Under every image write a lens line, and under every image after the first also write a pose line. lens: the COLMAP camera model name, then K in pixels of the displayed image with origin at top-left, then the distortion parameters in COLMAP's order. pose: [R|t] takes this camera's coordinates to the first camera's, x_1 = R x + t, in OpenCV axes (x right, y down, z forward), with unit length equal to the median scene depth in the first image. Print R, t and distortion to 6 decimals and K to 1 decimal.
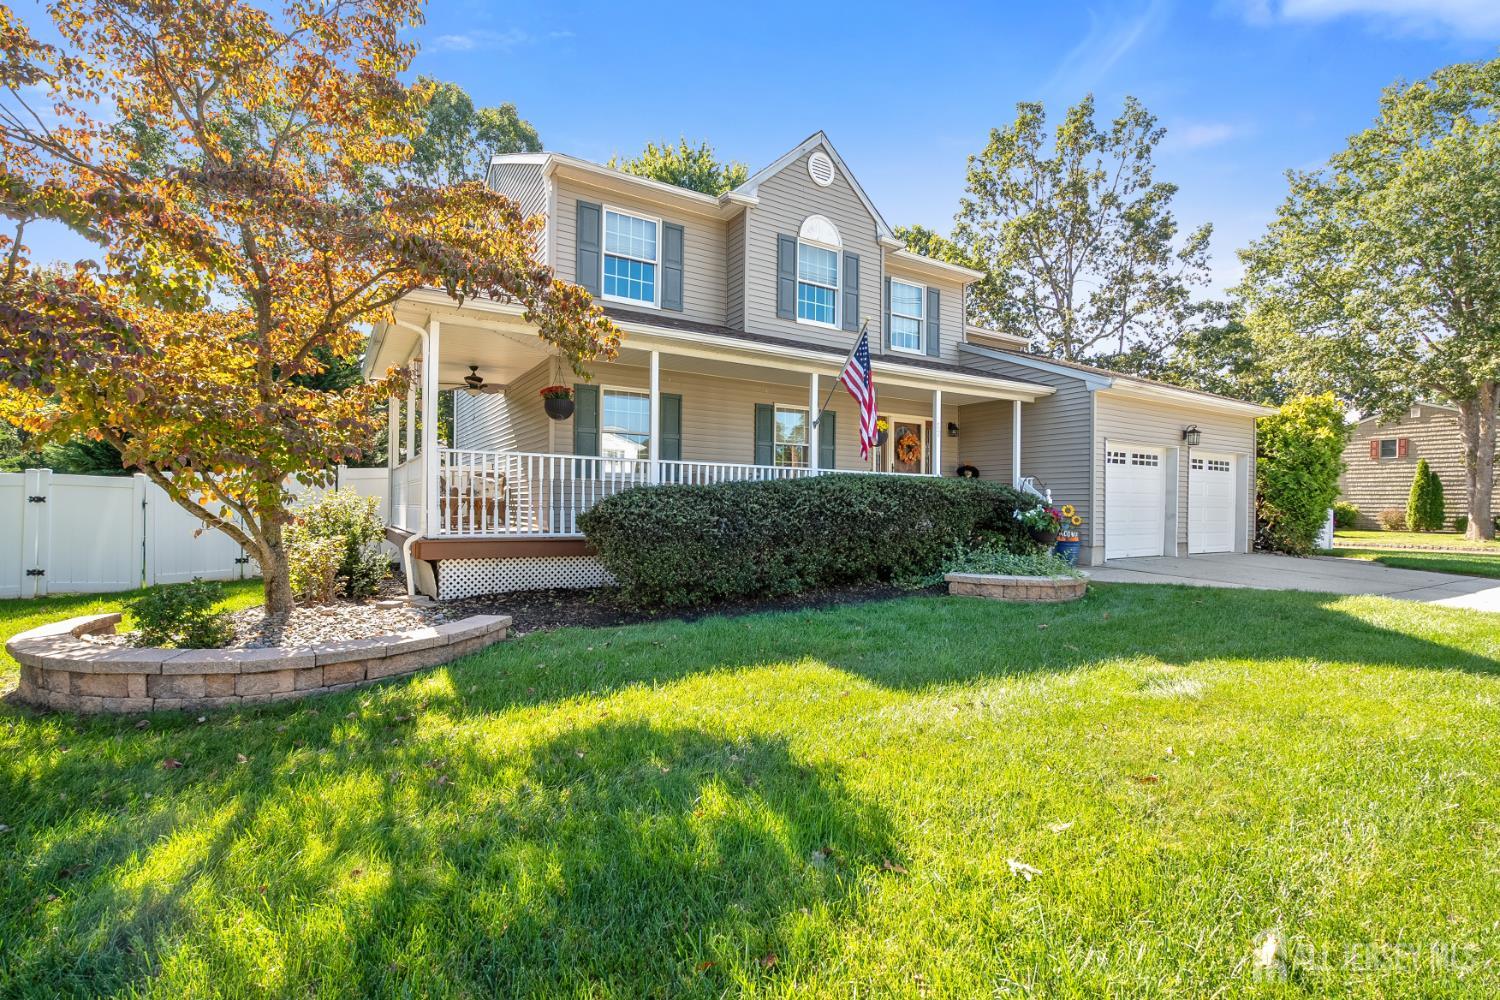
lens RADIAL K [[671.2, 0, 754.0], [0, 671.2, 504.3], [0, 0, 1]] dist [0.004506, 0.000376]
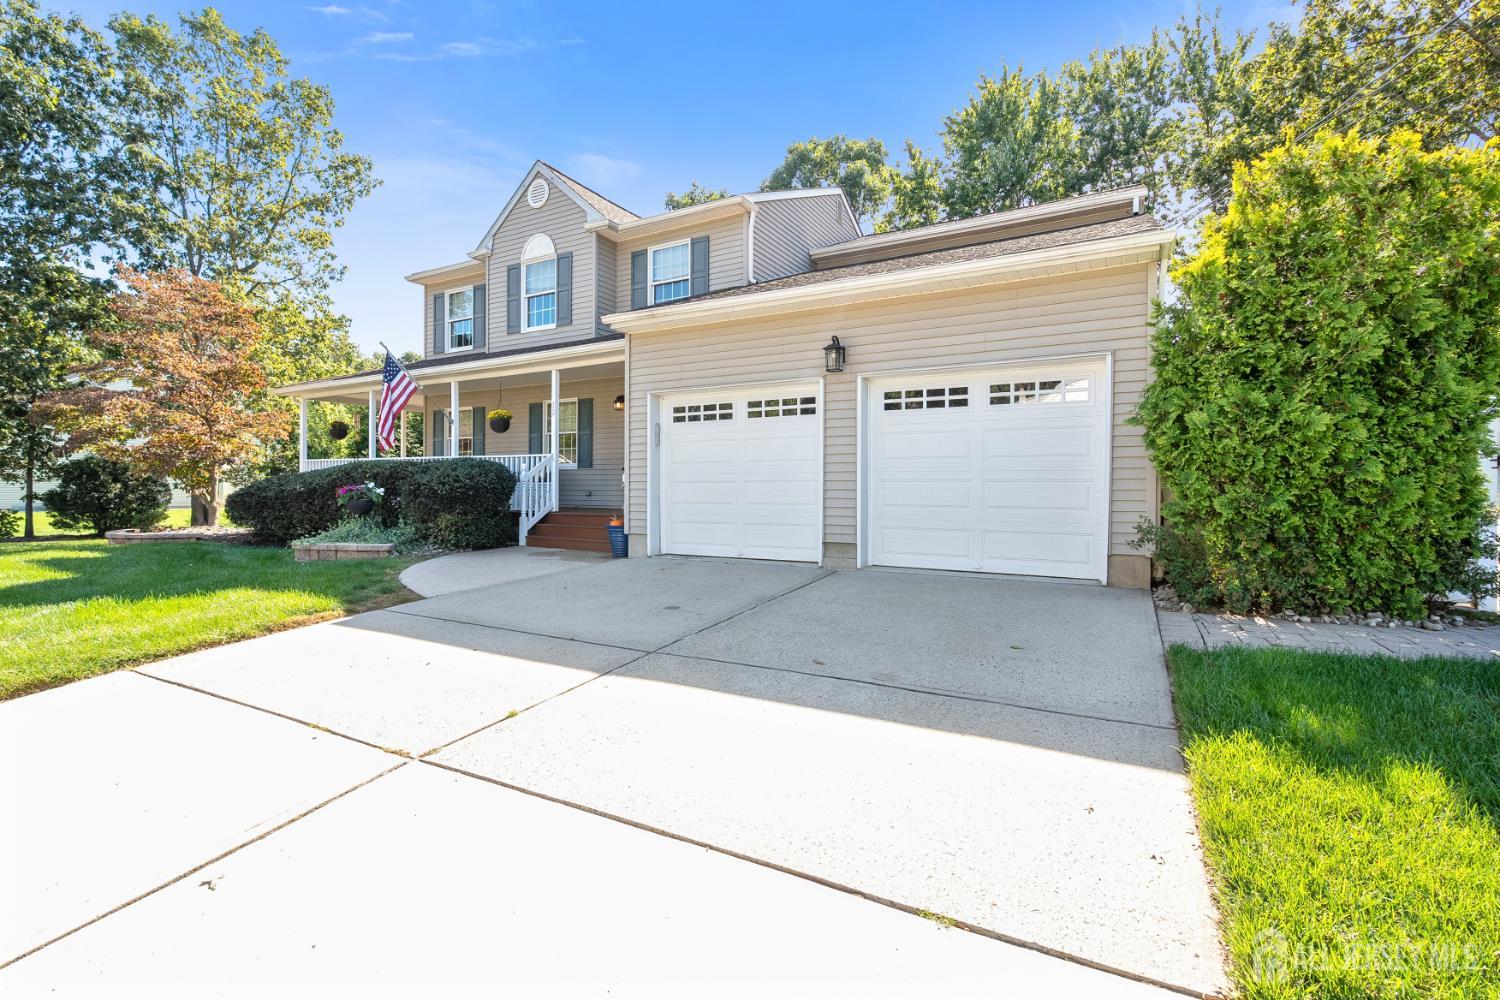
lens RADIAL K [[671.2, 0, 748.6], [0, 671.2, 492.3], [0, 0, 1]] dist [0.004506, 0.000376]
pose [[0.484204, -0.005646, -0.874937, 1.249813], [0.001174, 0.999982, -0.005803, 0.019287], [0.874954, 0.001782, 0.484203, 0.742244]]
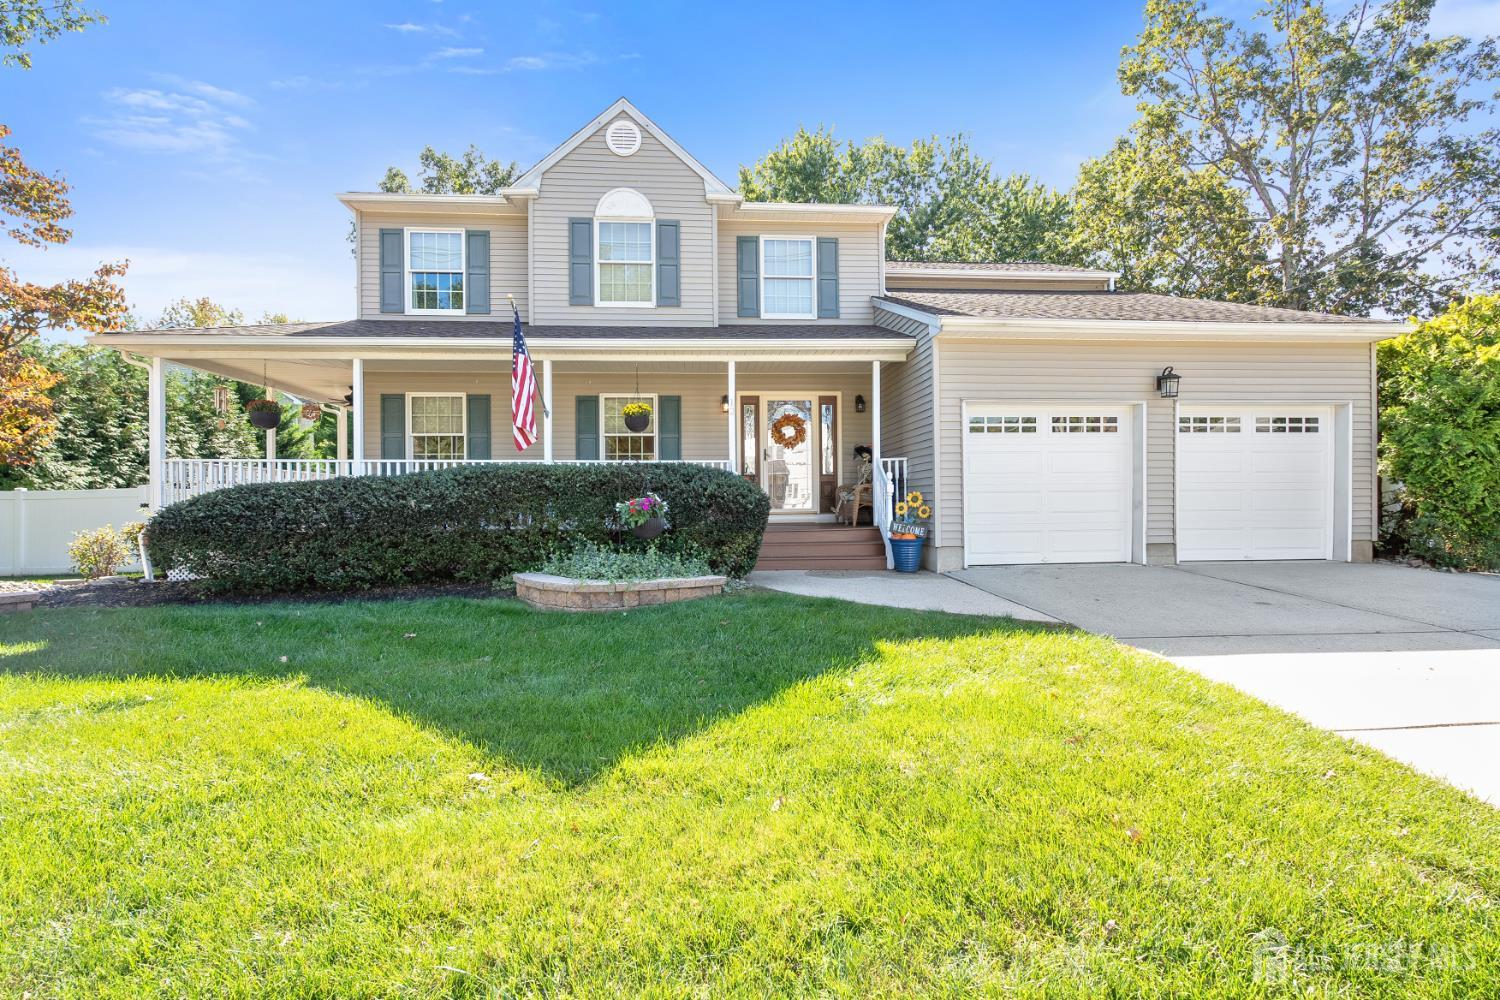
lens RADIAL K [[671.2, 0, 756.4], [0, 671.2, 503.5], [0, 0, 1]] dist [0.004506, 0.000376]
pose [[0.888243, -0.019157, -0.458974, 0.665049], [0.017877, 0.999815, -0.007134, 0.016333], [0.459026, -0.001868, 0.888421, 0.251772]]
